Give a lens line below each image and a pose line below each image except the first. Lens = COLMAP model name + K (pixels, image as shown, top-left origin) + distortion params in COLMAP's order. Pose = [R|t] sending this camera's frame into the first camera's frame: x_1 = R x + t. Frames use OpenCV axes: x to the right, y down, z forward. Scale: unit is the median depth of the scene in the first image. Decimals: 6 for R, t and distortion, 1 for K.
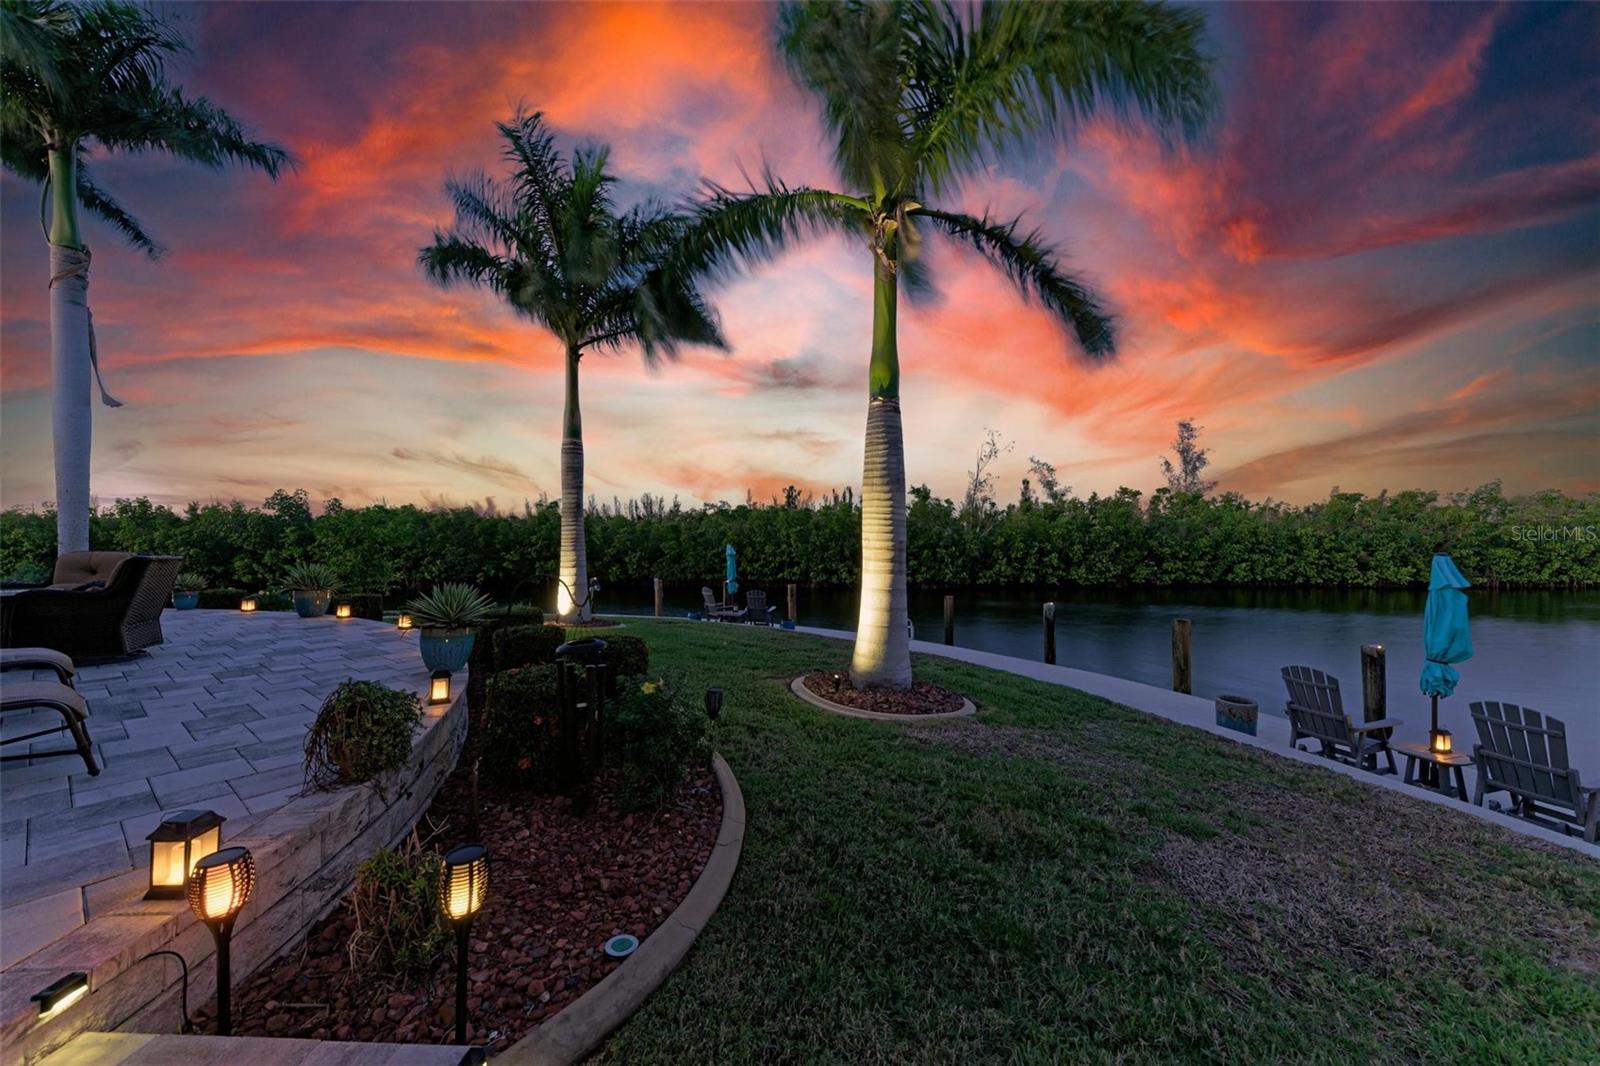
lens RADIAL K [[546.7, 0, 805.1], [0, 546.7, 534.7], [0, 0, 1]] dist [0.010979, -0.001472]
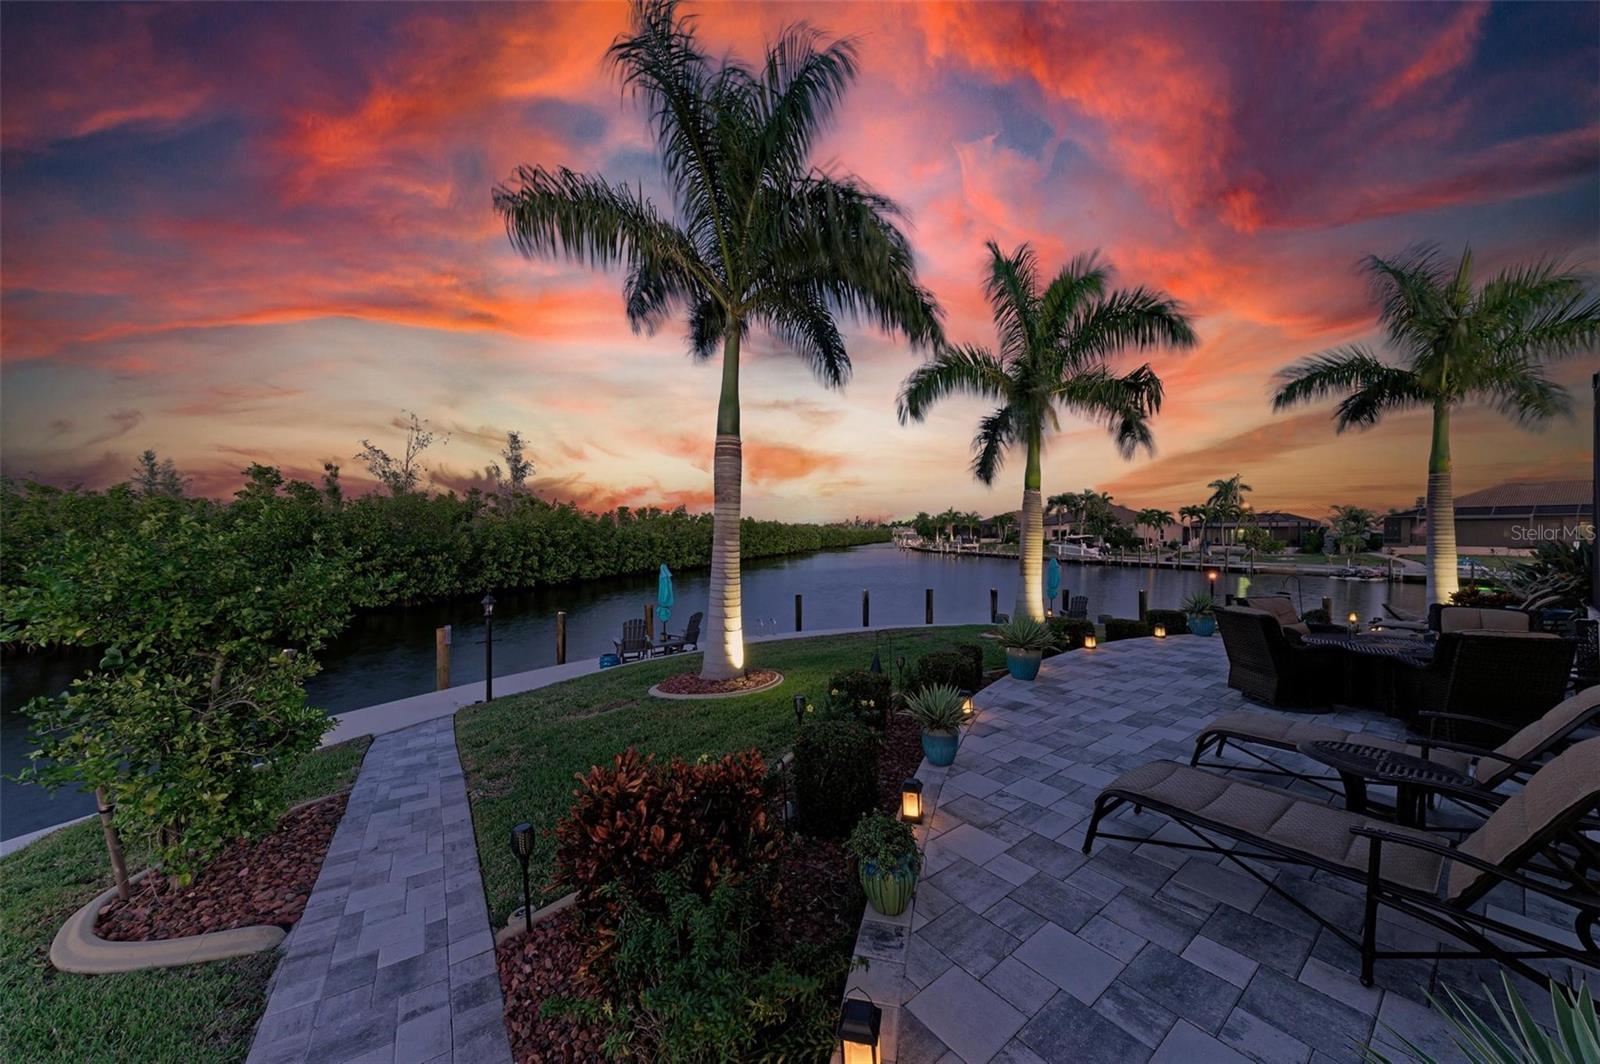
lens RADIAL K [[546.7, 0, 791.9], [0, 546.7, 537.2], [0, 0, 1]] dist [0.010979, -0.001472]
pose [[0.285374, -0.004776, 0.958404, -0.392027], [-0.011355, 0.999901, 0.008364, -0.015669], [-0.958349, -0.013270, 0.285291, 0.233052]]
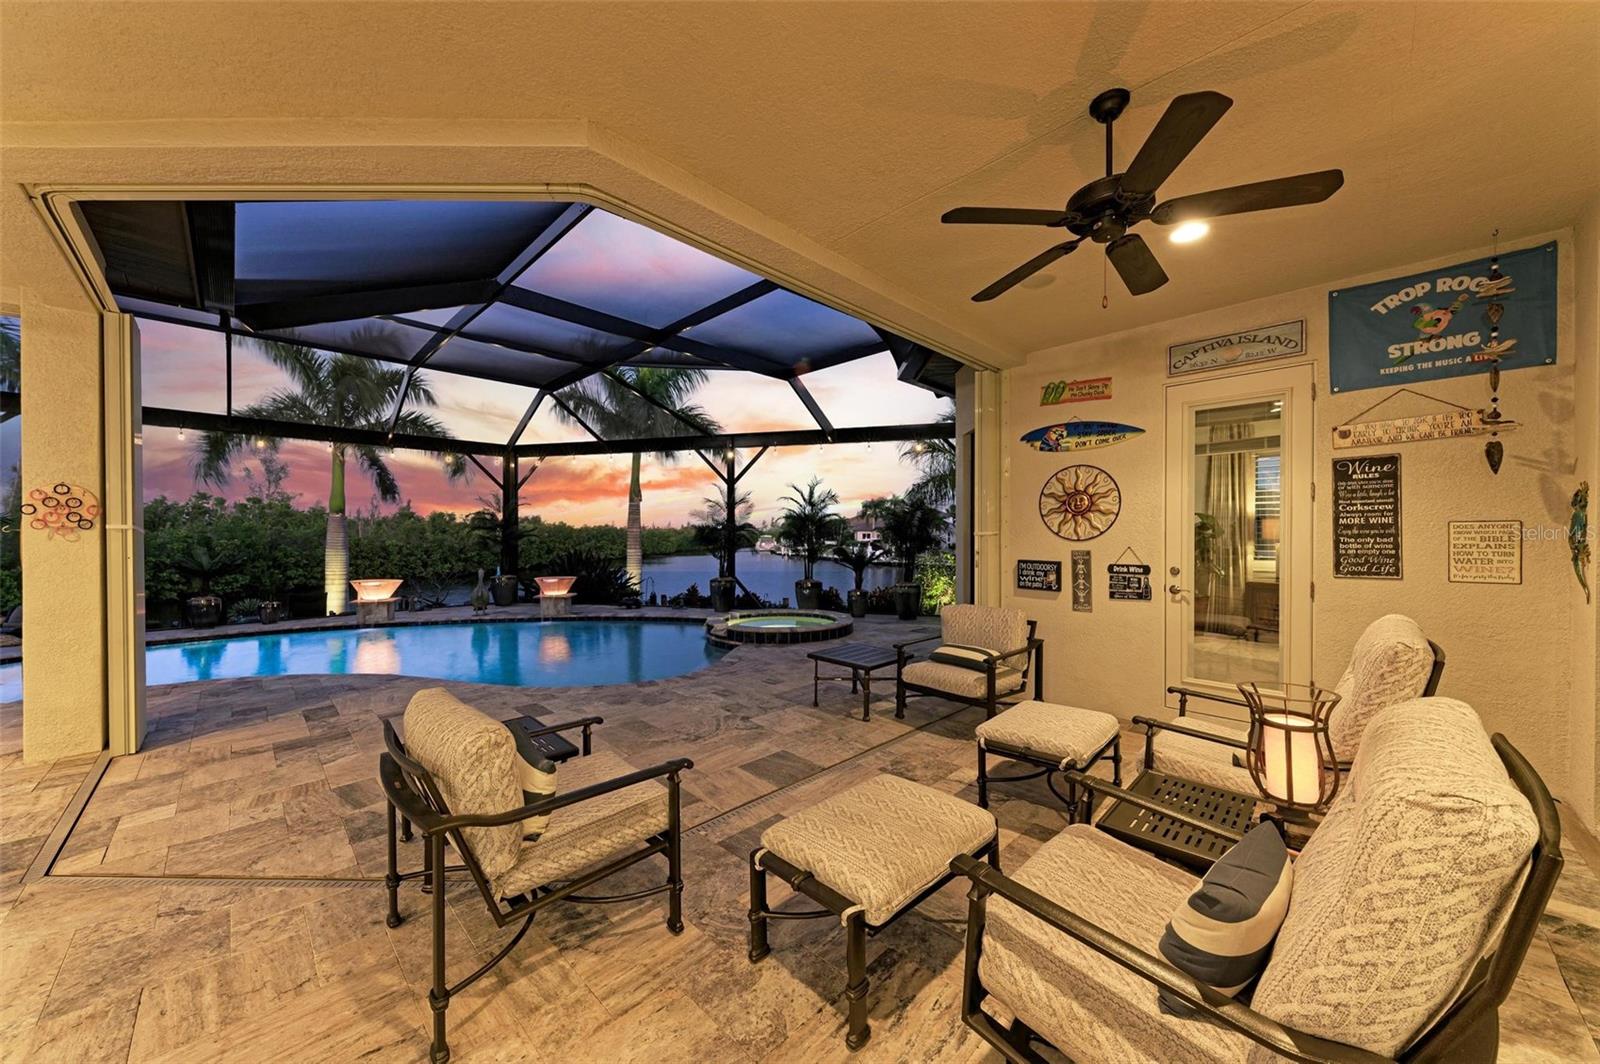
lens RADIAL K [[559.4, 0, 804.1], [0, 559.4, 540.3], [0, 0, 1]] dist [0.009991, -0.000300]
pose [[0.145278, -0.008480, 0.989355, -0.385958], [-0.004473, 0.999947, 0.009228, -0.030294], [-0.989381, -0.005766, 0.145232, -0.276595]]
